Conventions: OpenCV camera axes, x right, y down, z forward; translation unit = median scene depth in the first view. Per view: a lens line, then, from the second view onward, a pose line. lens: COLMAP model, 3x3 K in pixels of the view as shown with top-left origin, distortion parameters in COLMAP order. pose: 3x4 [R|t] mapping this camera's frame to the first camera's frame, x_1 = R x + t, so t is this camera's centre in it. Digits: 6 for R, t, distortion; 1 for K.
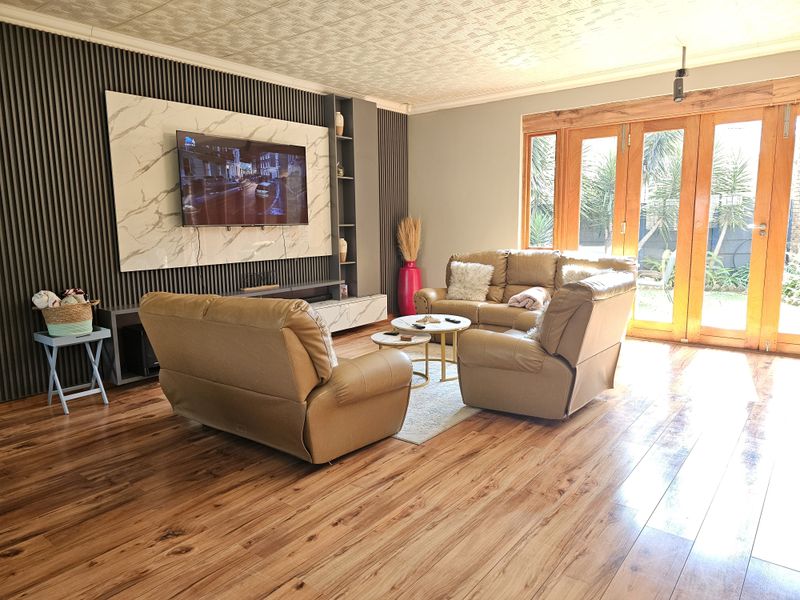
lens RADIAL K [[539.5, 0, 396.4], [0, 539.5, 299.1], [0, 0, 1]] dist [0.020628, -0.021730]
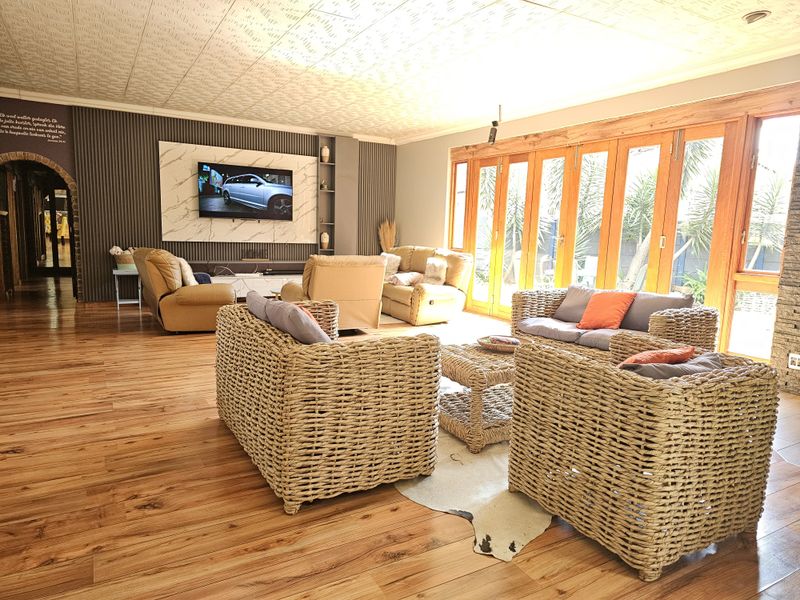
lens RADIAL K [[539.5, 0, 411.8], [0, 539.5, 306.7], [0, 0, 1]] dist [0.020628, -0.021730]
pose [[0.934249, 0.100254, -0.342240, 0.674719], [-0.100213, 0.994806, 0.017852, 0.038645], [0.342252, 0.017618, 0.939443, -0.298135]]
